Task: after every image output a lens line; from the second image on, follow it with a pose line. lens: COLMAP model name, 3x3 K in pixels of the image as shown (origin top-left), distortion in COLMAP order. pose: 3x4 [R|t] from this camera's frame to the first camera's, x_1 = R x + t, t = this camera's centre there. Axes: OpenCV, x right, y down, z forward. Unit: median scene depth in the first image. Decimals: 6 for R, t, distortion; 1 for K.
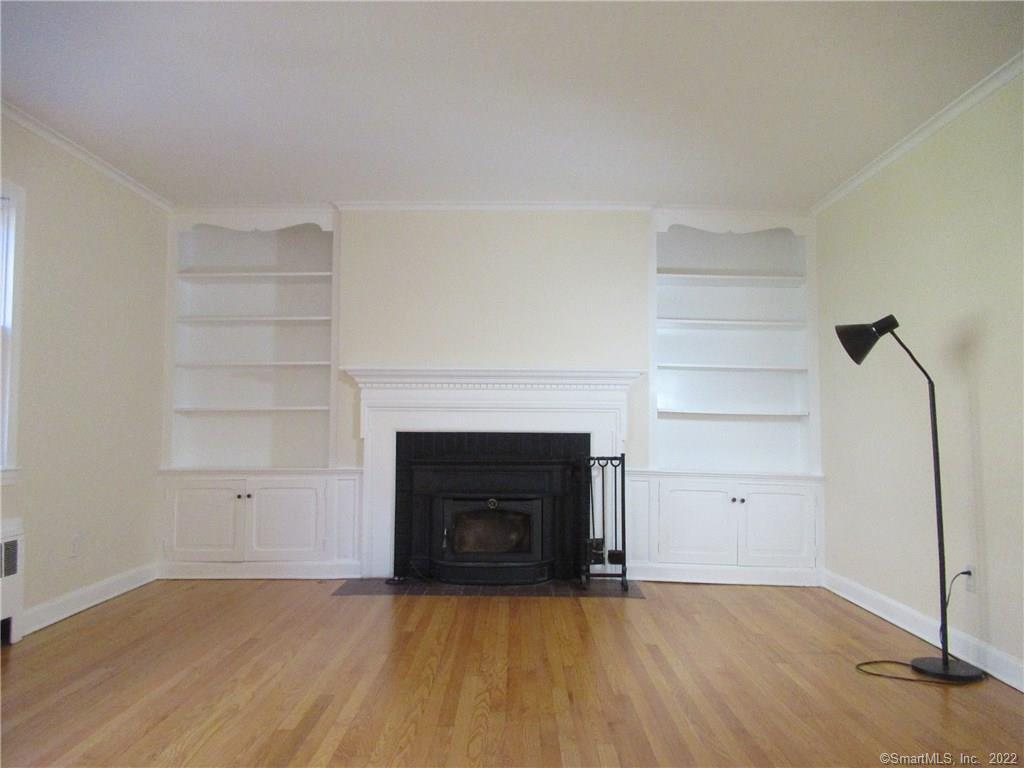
lens RADIAL K [[761.4, 0, 512.0], [0, 761.4, 384.0], [0, 0, 1]] dist [0.023408, -0.004310]
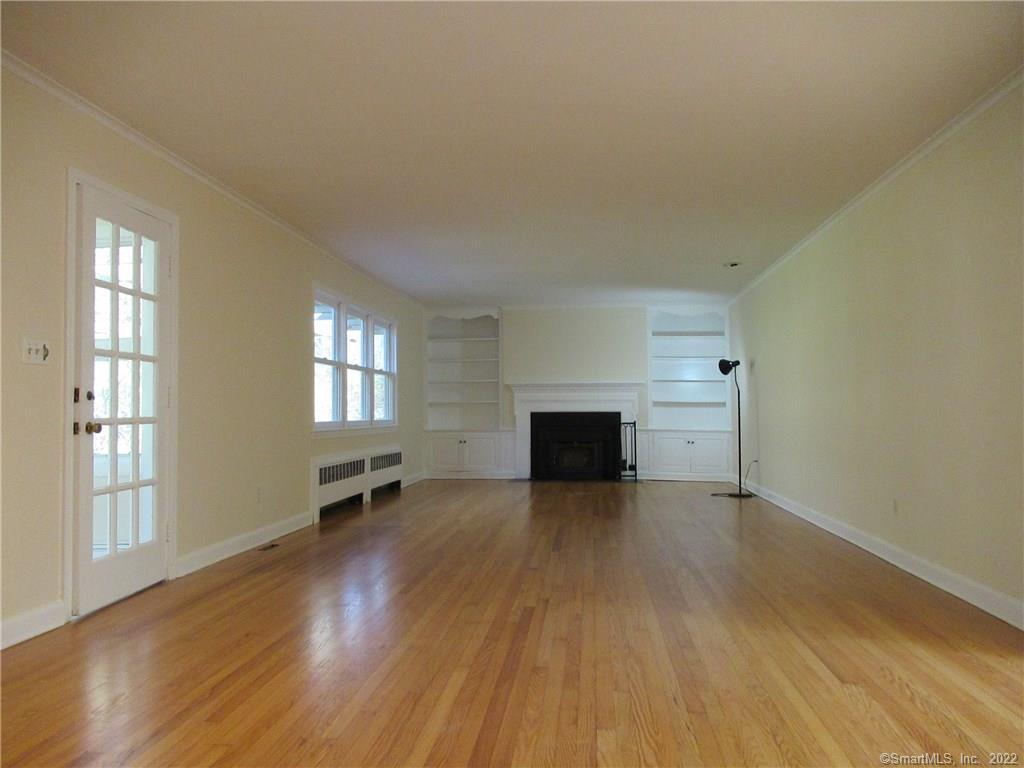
lens RADIAL K [[761.4, 0, 512.0], [0, 761.4, 384.0], [0, 0, 1]] dist [0.023408, -0.004310]
pose [[0.994761, -0.012775, -0.101426, 0.016475], [0.014417, 0.999776, 0.015476, -0.052580], [0.101206, -0.016857, 0.994723, -1.182575]]
